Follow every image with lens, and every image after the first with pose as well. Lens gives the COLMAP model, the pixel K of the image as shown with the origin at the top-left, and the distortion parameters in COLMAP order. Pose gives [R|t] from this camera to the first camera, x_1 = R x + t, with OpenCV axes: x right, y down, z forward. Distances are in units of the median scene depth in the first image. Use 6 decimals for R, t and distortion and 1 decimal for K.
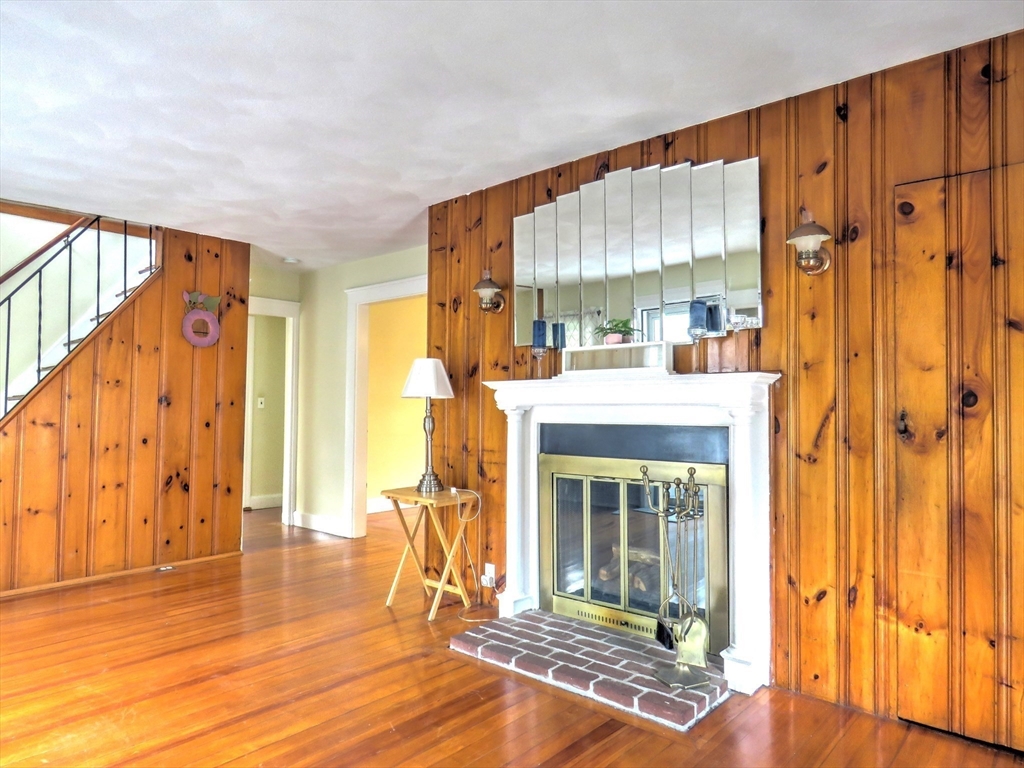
lens RADIAL K [[652.4, 0, 501.6], [0, 652.4, 382.9], [0, 0, 1]] dist [0.002274, 0.001796]
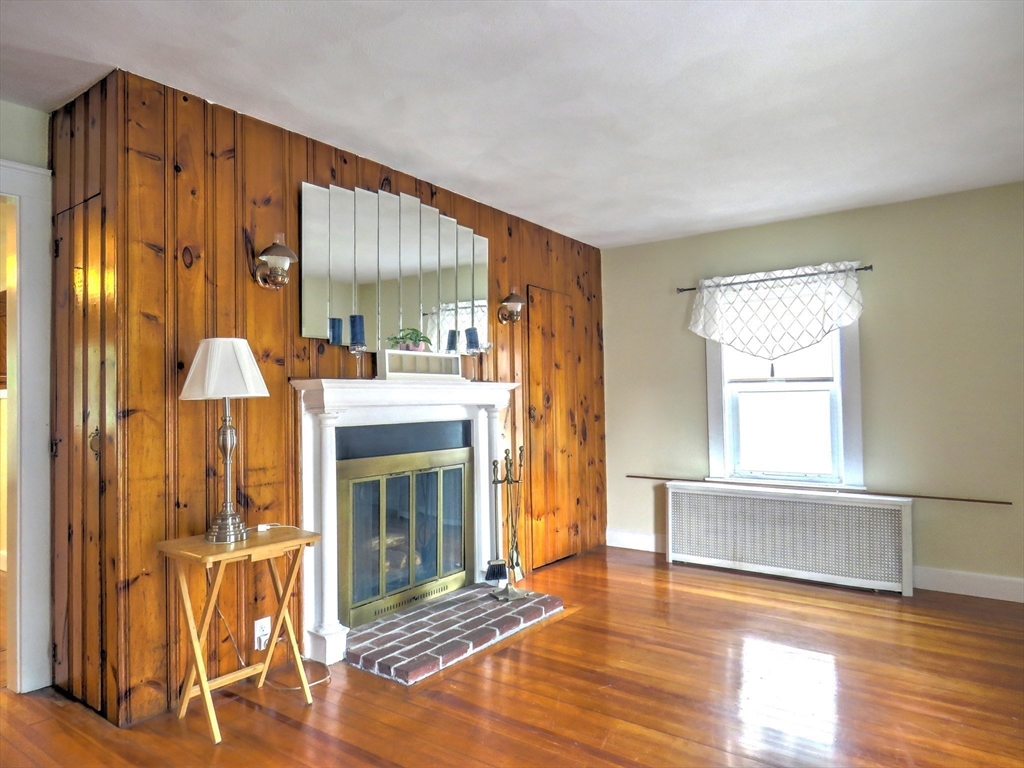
lens RADIAL K [[652.4, 0, 501.6], [0, 652.4, 382.9], [0, 0, 1]] dist [0.002274, 0.001796]
pose [[-0.076771, 0.026101, 0.996707, -0.967741], [-0.021289, 0.999386, -0.027811, 0.023582], [-0.996821, -0.023354, -0.076168, 0.951167]]
